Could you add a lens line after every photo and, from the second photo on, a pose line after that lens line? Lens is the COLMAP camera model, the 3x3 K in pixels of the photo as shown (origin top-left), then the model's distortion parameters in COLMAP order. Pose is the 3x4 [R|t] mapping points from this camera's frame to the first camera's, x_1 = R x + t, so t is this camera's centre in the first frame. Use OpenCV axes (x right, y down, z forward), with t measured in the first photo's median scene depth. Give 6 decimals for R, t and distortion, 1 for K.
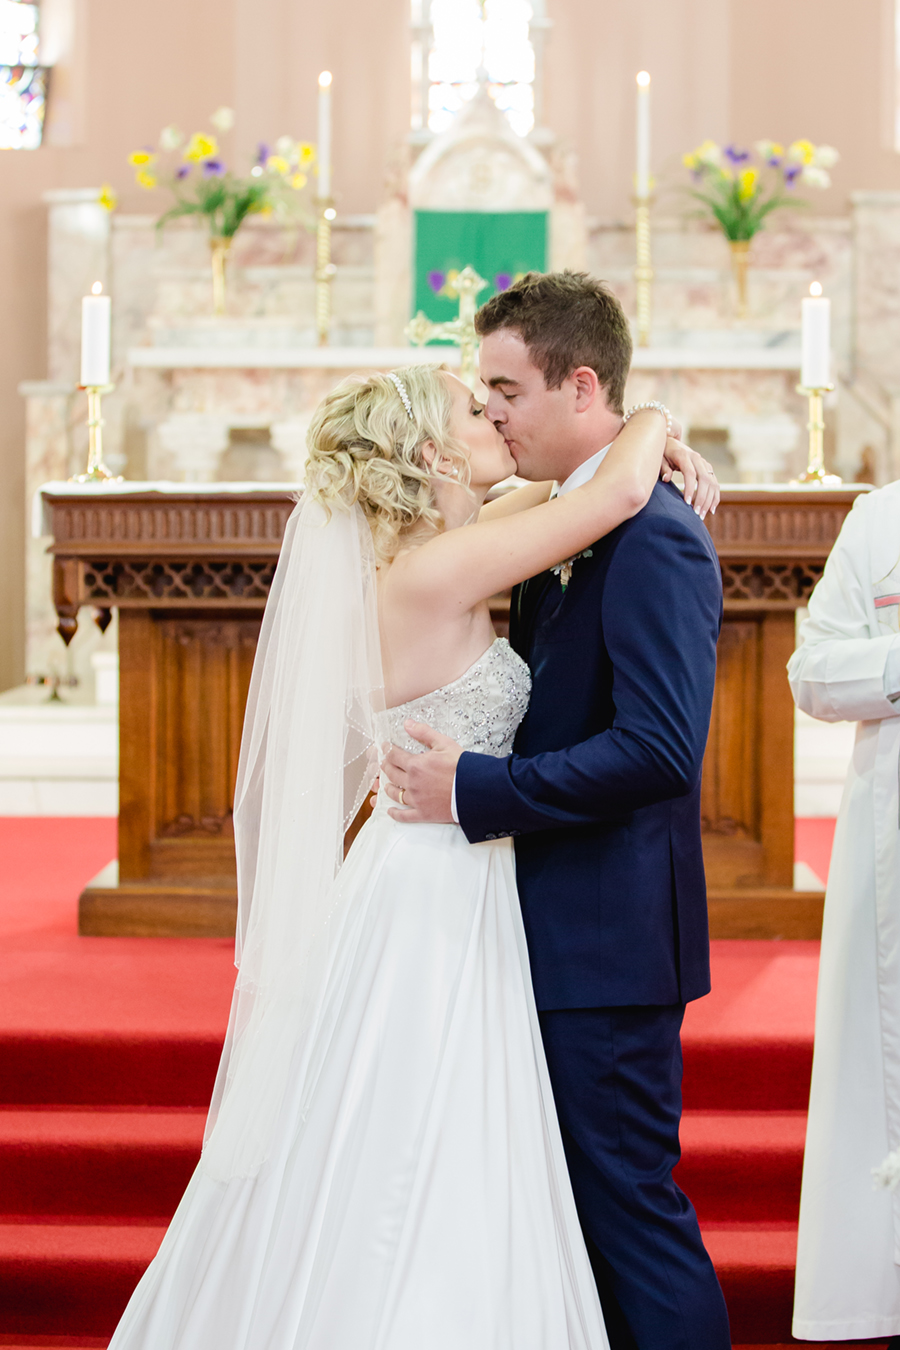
lens RADIAL K [[3892.0, 0, 450.0], [0, 3892.0, 675.0], [0, 0, 1]] dist [-0.194783, -1.603090]
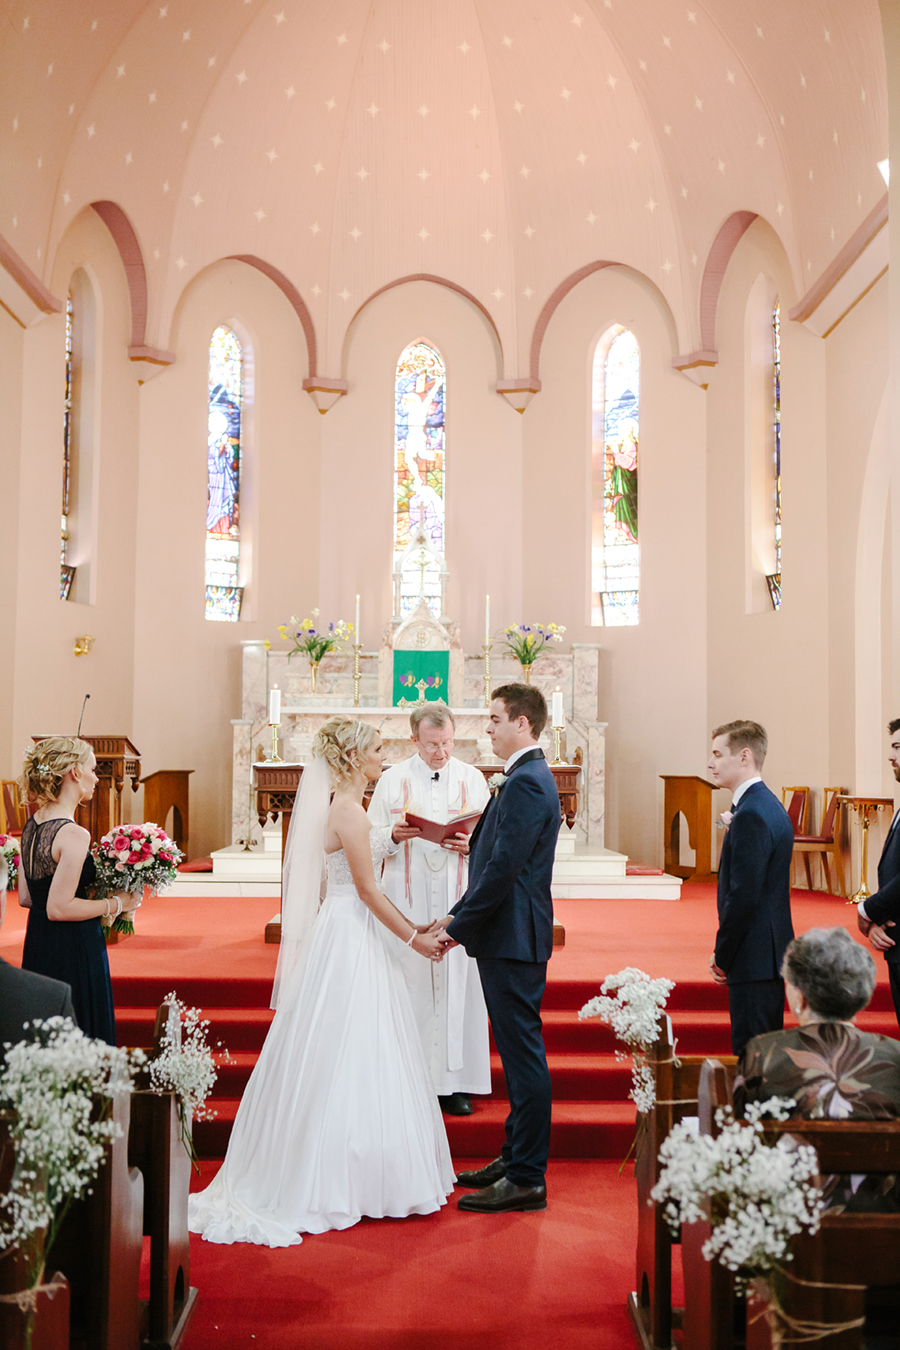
lens RADIAL K [[1692.4, 0, 450.0], [0, 1692.4, 675.0], [0, 0, 1]] dist [-0.006268, 0.054143]
pose [[0.999516, 0.007044, 0.030311, -0.006277], [-0.004002, 0.995053, -0.099265, 0.001670], [-0.030861, 0.099096, 0.994599, -0.063984]]
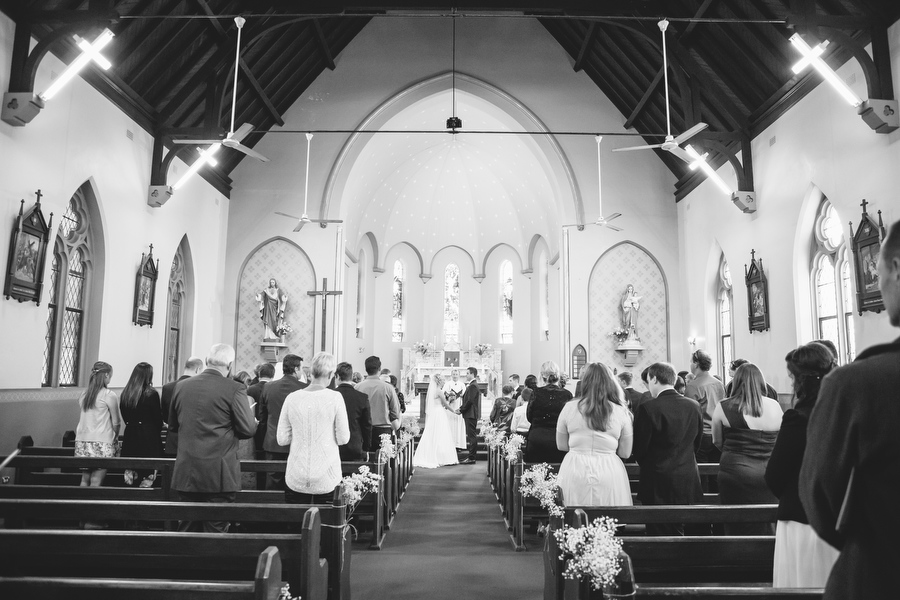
lens RADIAL K [[641.8, 0, 450.0], [0, 641.8, 300.0], [0, 0, 1]] dist [-0.107327, 0.076017]
pose [[0.999908, 0.008989, 0.010191, -0.013692], [-0.007100, 0.985030, -0.172236, 0.021050], [-0.011587, 0.172148, 0.985003, -0.505901]]
